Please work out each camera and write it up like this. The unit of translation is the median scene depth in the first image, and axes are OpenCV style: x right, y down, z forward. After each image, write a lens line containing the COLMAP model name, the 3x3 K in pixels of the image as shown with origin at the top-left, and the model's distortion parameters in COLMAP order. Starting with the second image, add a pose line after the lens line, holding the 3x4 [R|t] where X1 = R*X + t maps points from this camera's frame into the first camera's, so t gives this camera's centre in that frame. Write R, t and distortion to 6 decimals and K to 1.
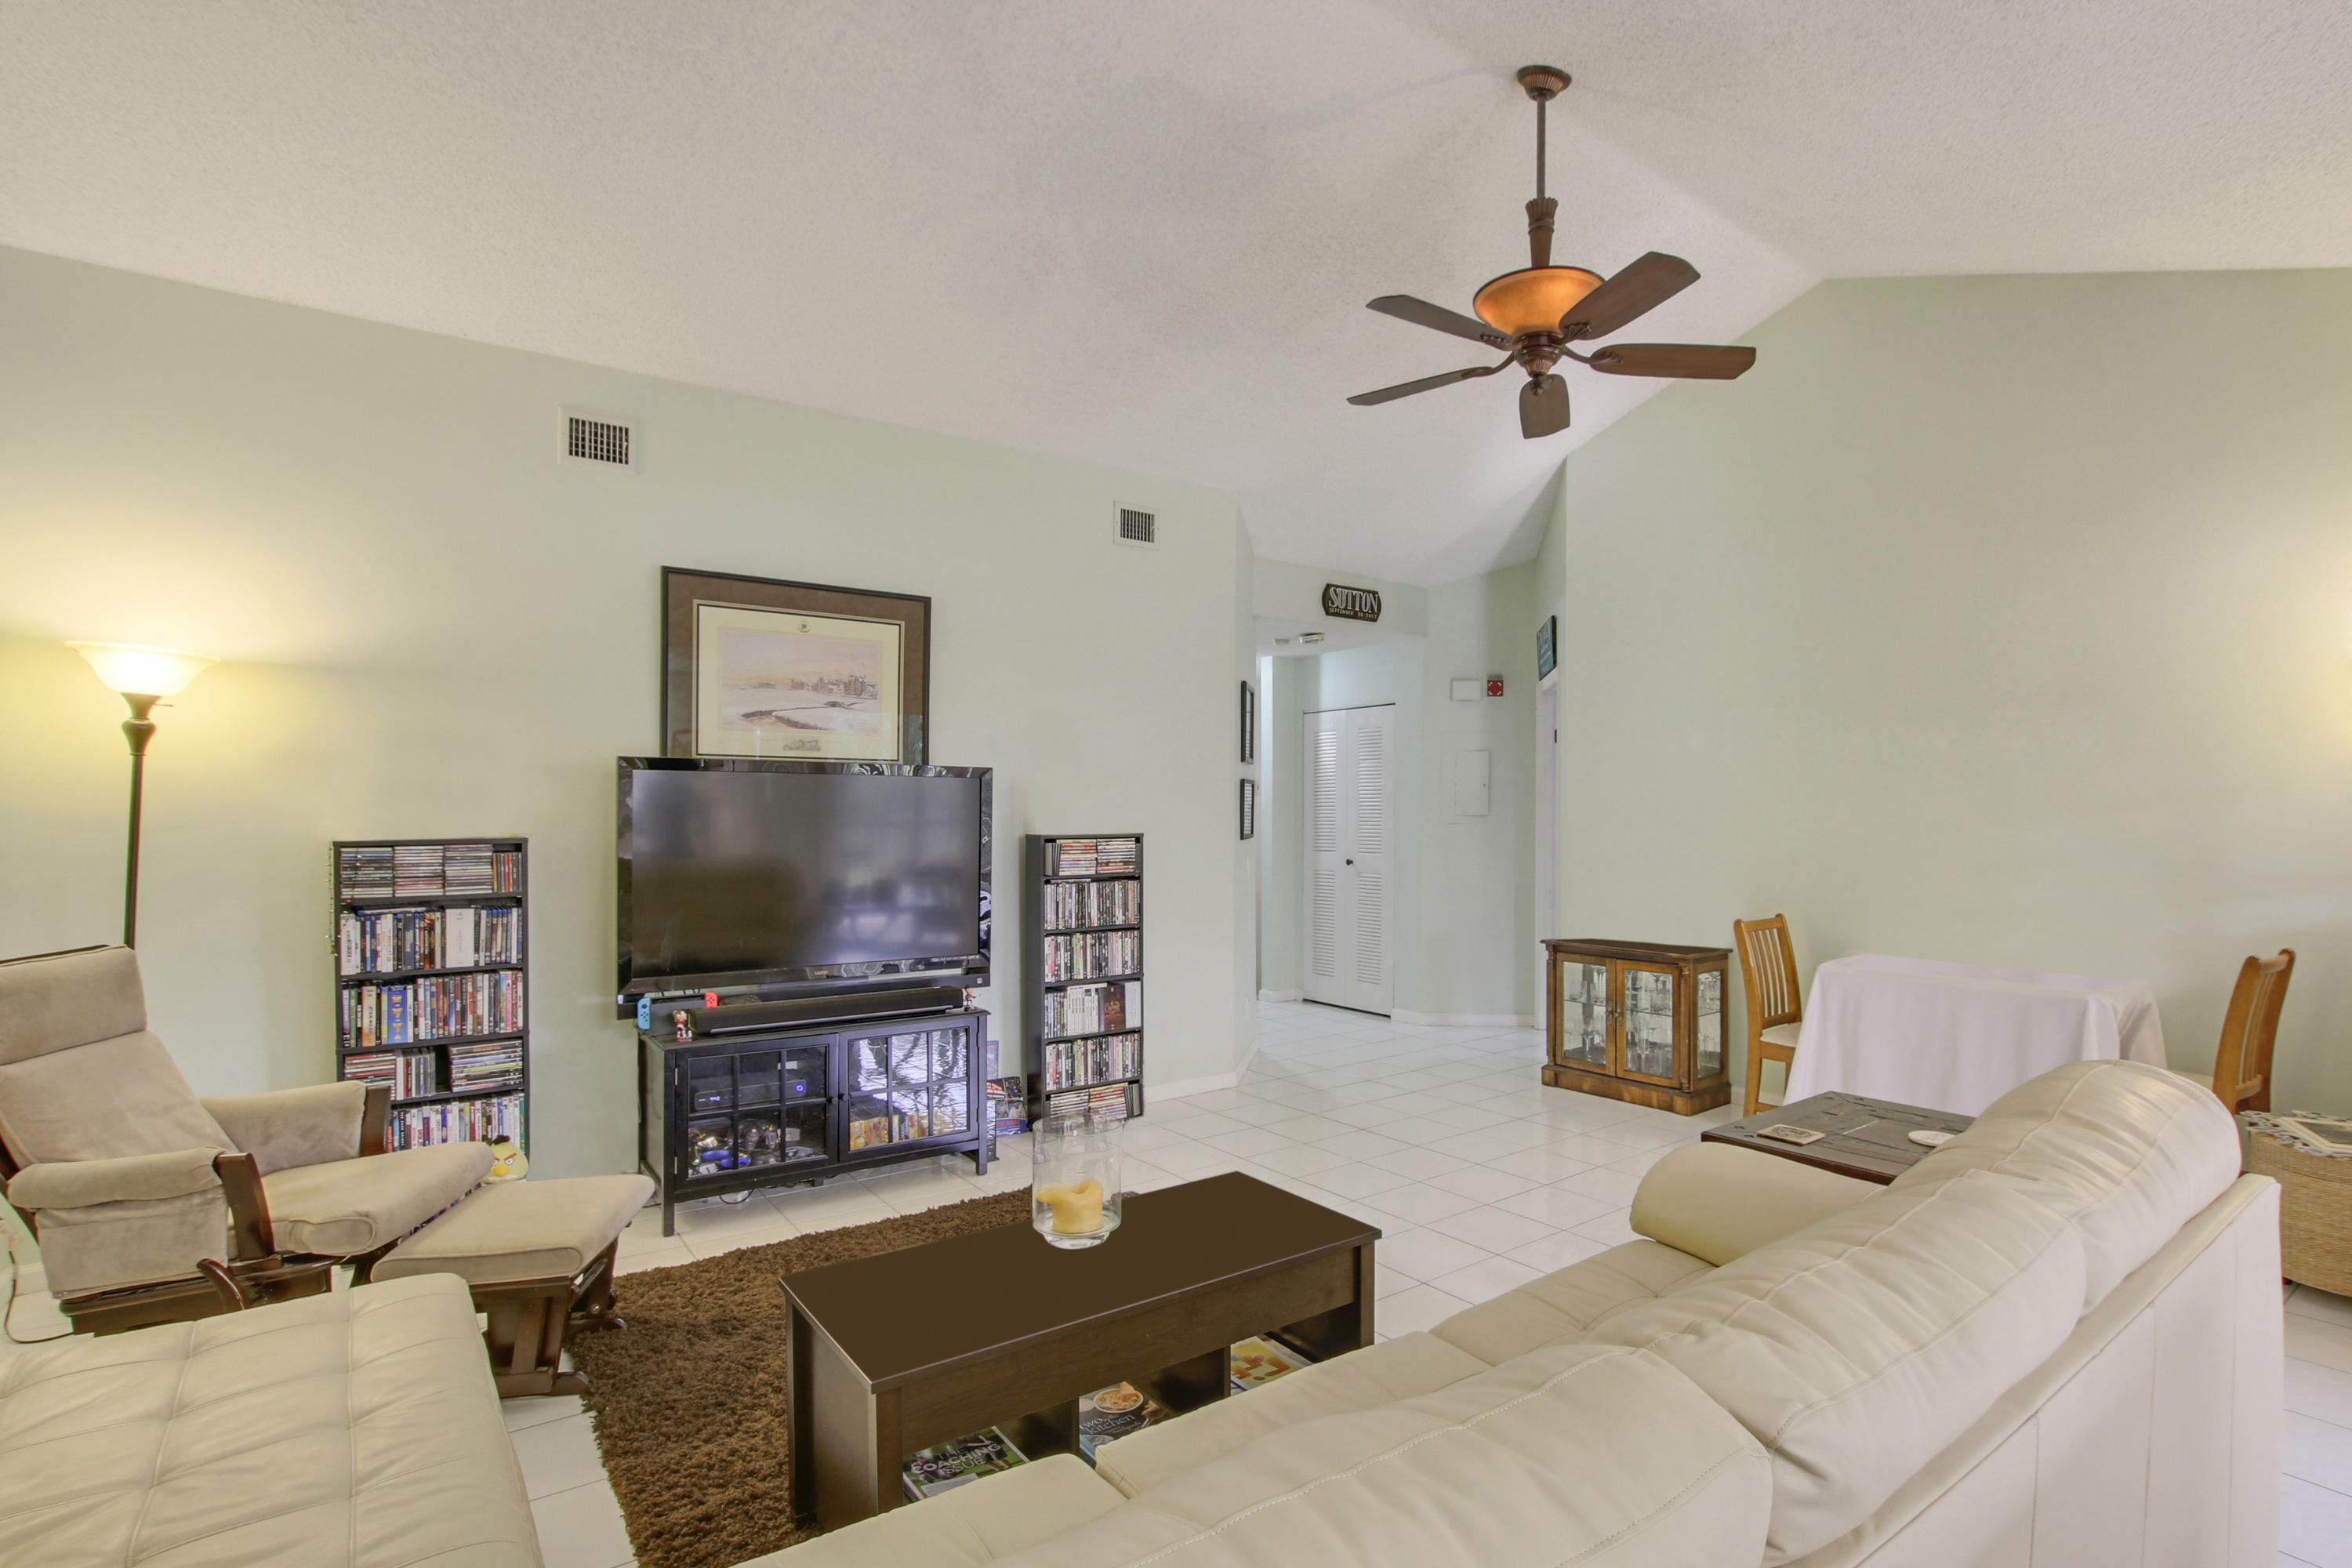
lens RADIAL K [[1126.0, 0, 1184.5], [0, 1126.0, 820.8], [0, 0, 1]] dist [-0.024138, -0.000610]
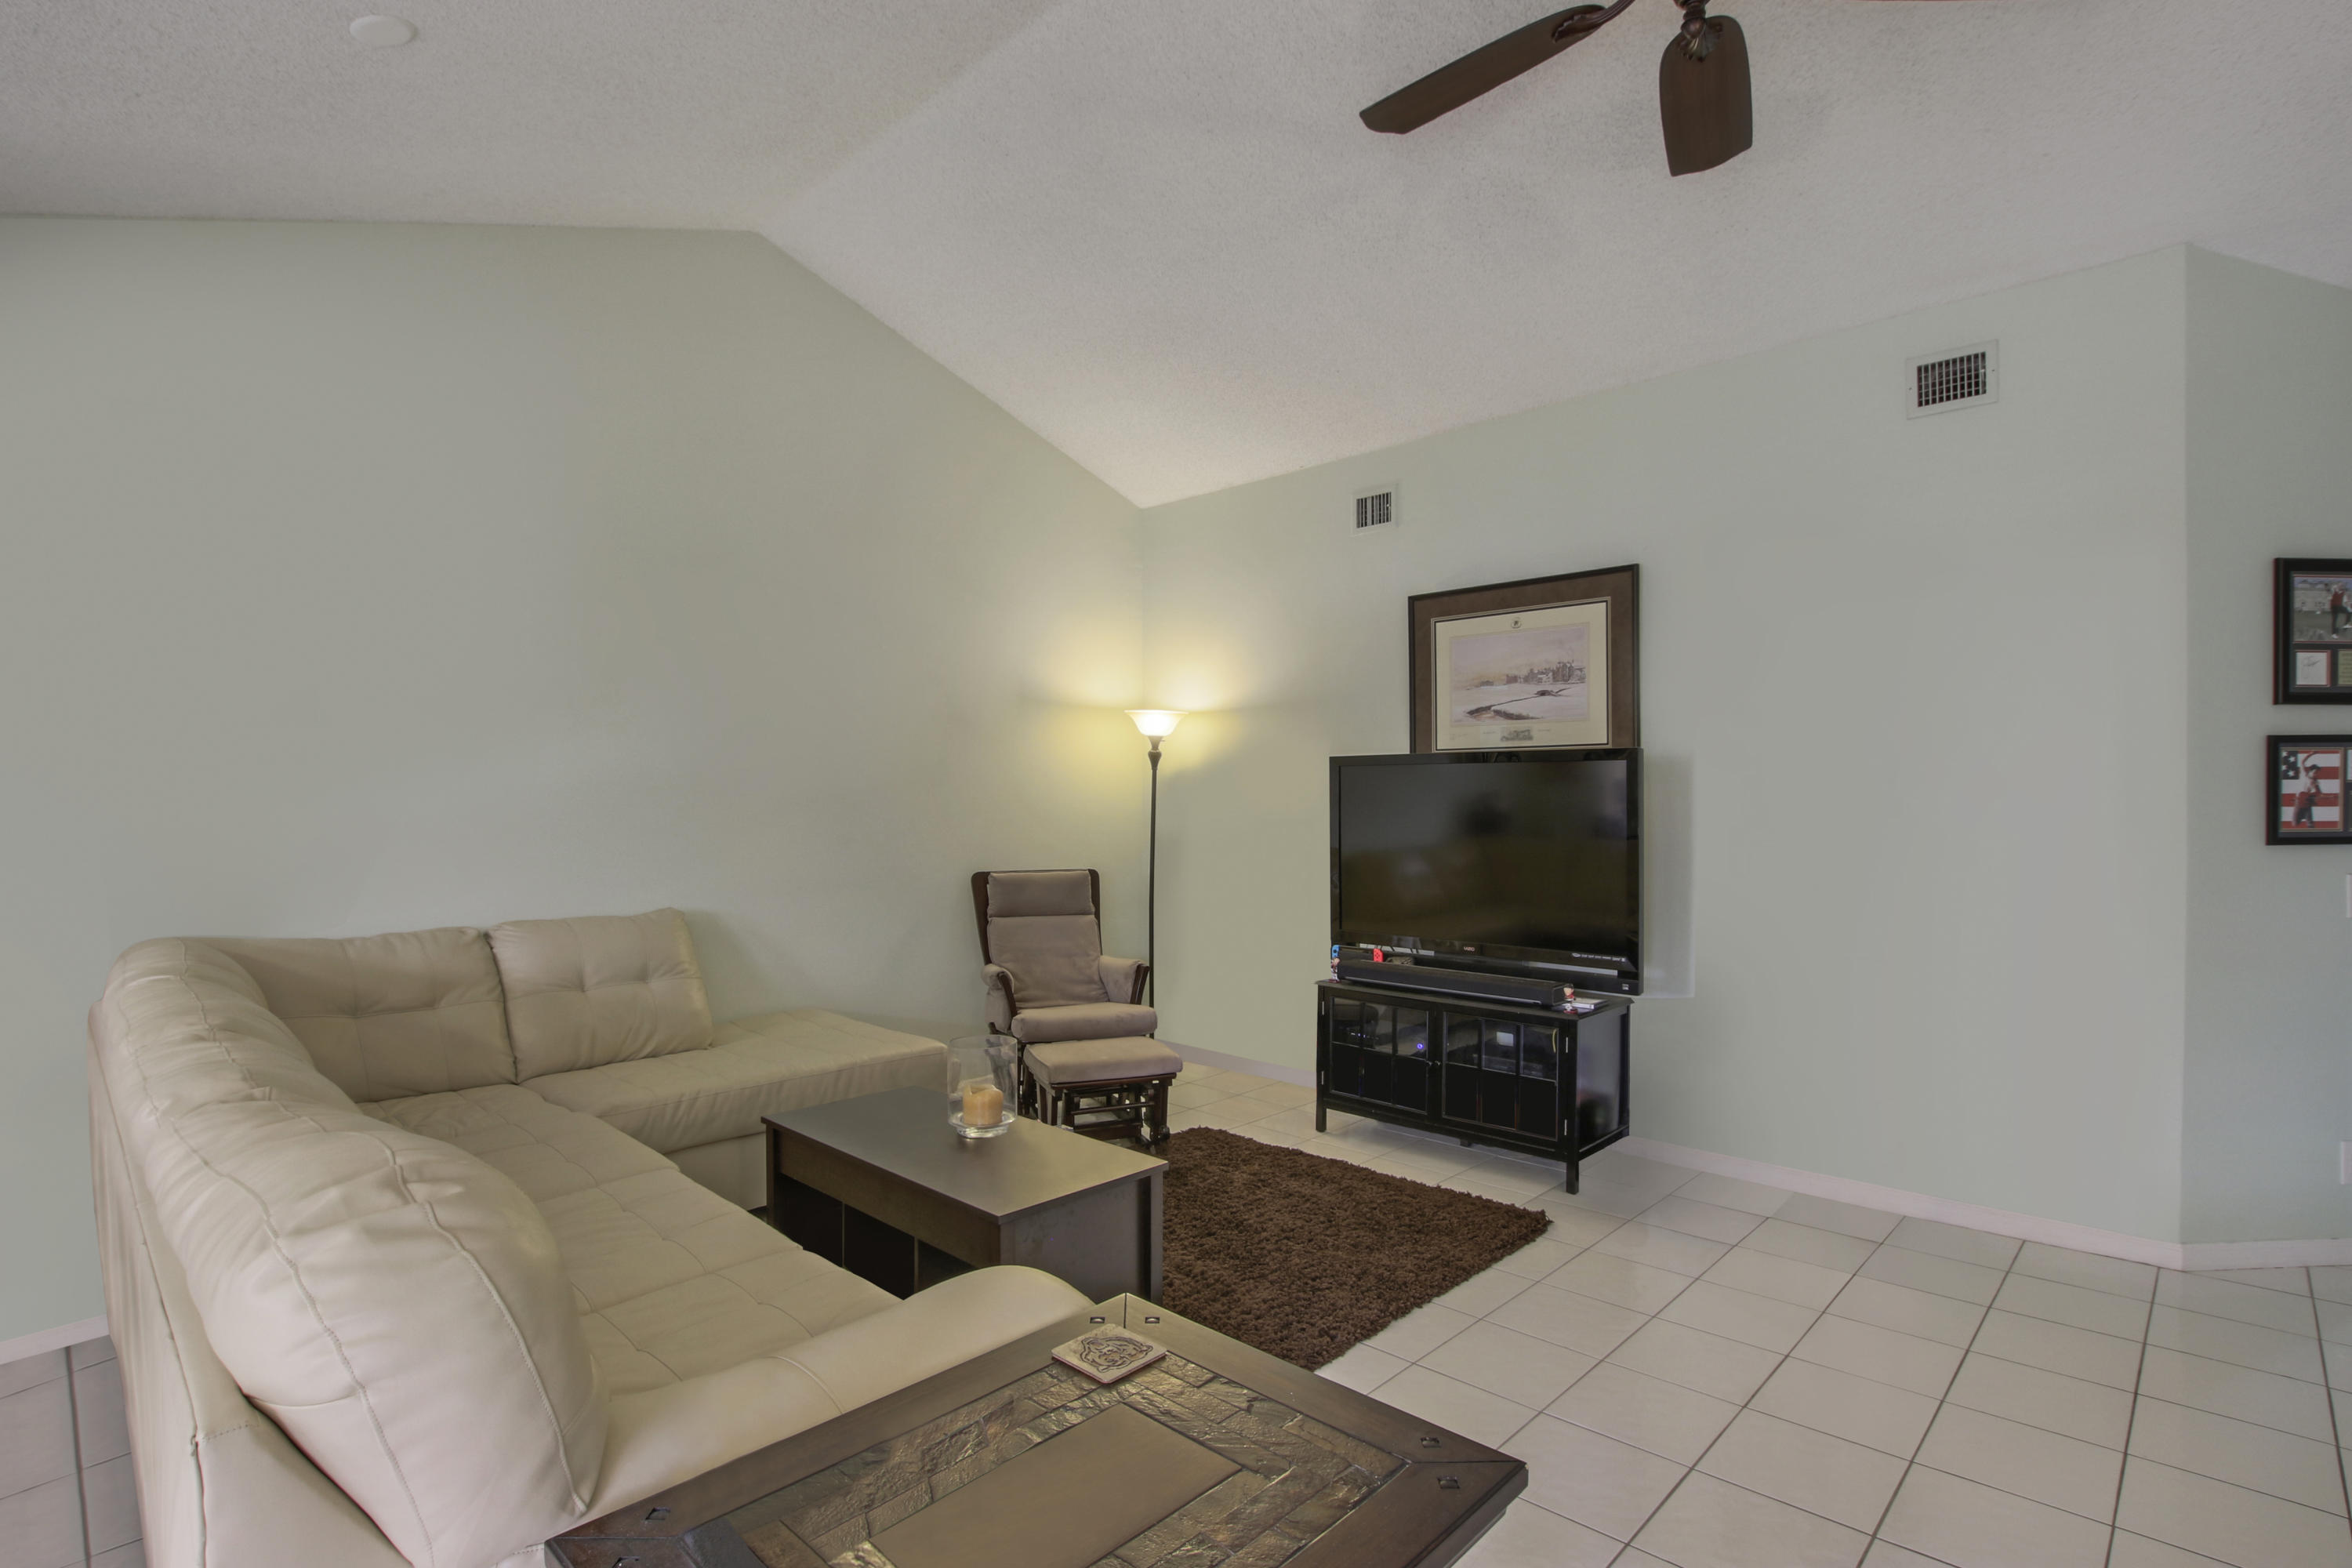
lens RADIAL K [[1131.8, 0, 1169.5], [0, 1131.8, 791.6], [0, 0, 1]] dist [-0.033676, 0.000356]
pose [[0.183837, -0.007480, -0.982928, 0.654367], [-0.000612, 0.999970, -0.007725, -0.006531], [0.982957, 0.002022, 0.183827, 0.497633]]
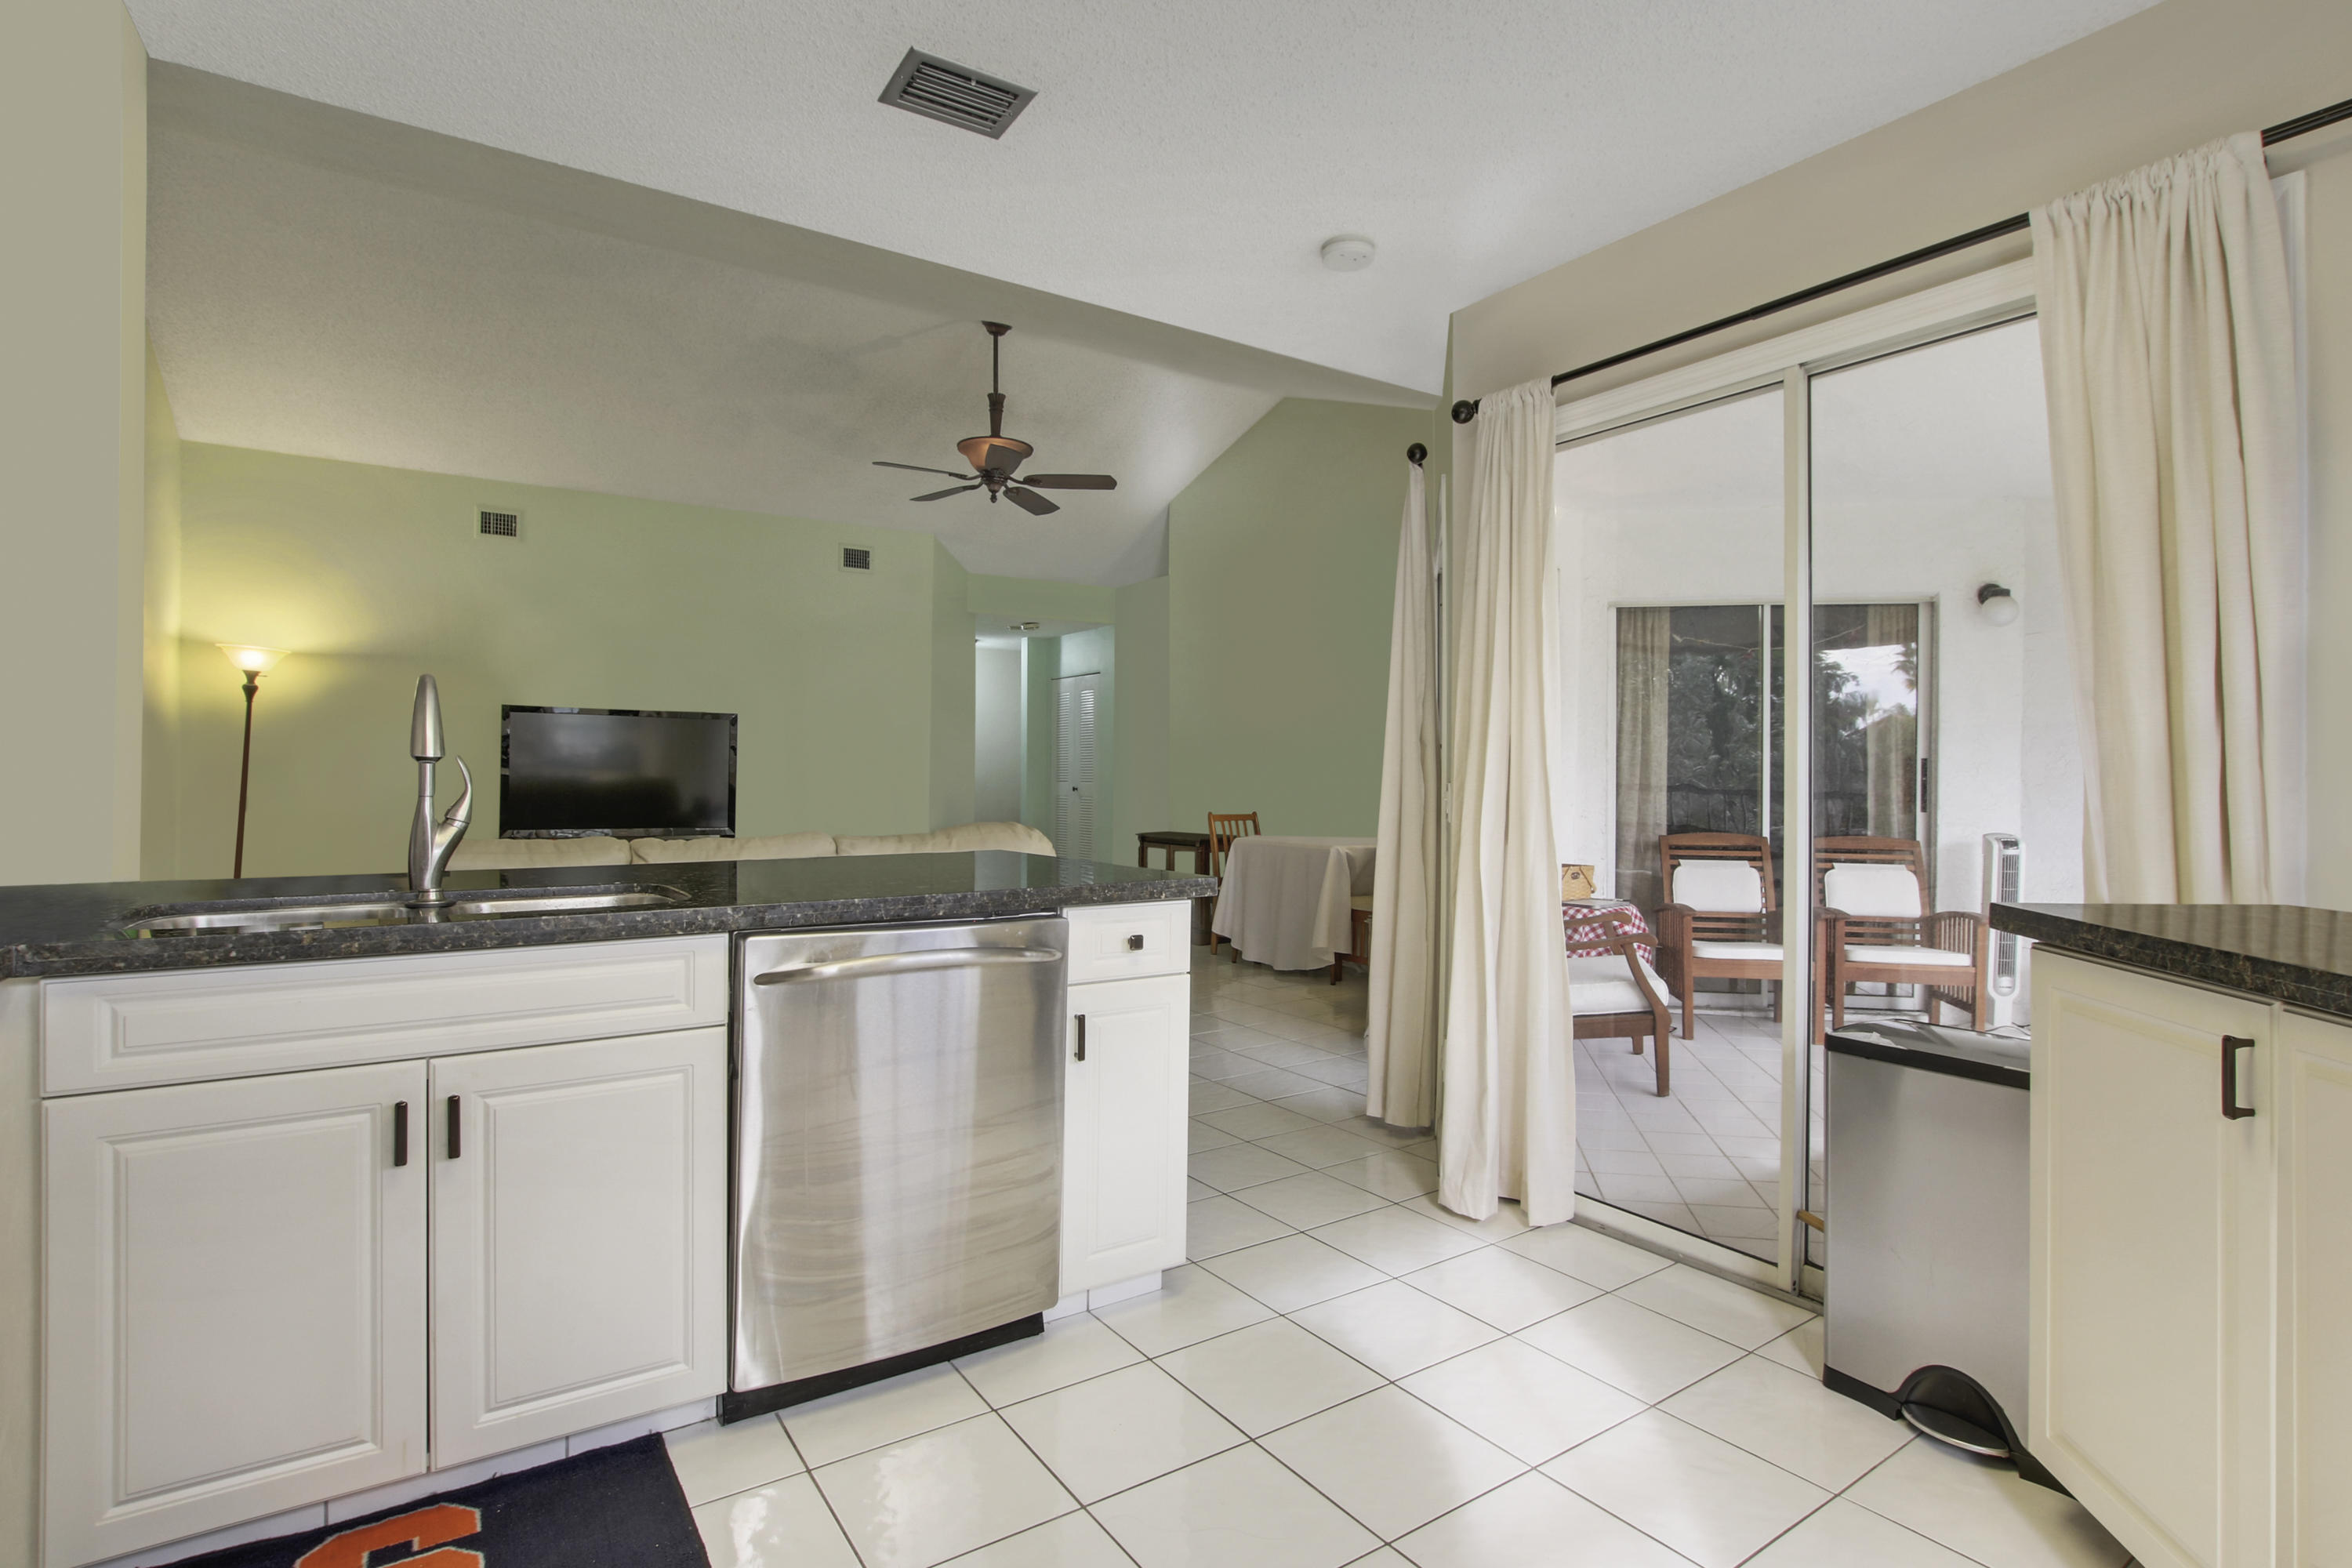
lens RADIAL K [[1131.8, 0, 1169.5], [0, 1131.8, 791.6], [0, 0, 1]] dist [-0.033676, 0.000356]
pose [[0.999012, 0.009160, -0.043484, 0.561572], [-0.008901, 0.999942, 0.006144, 0.054004], [0.043537, -0.005751, 0.999035, -0.651305]]
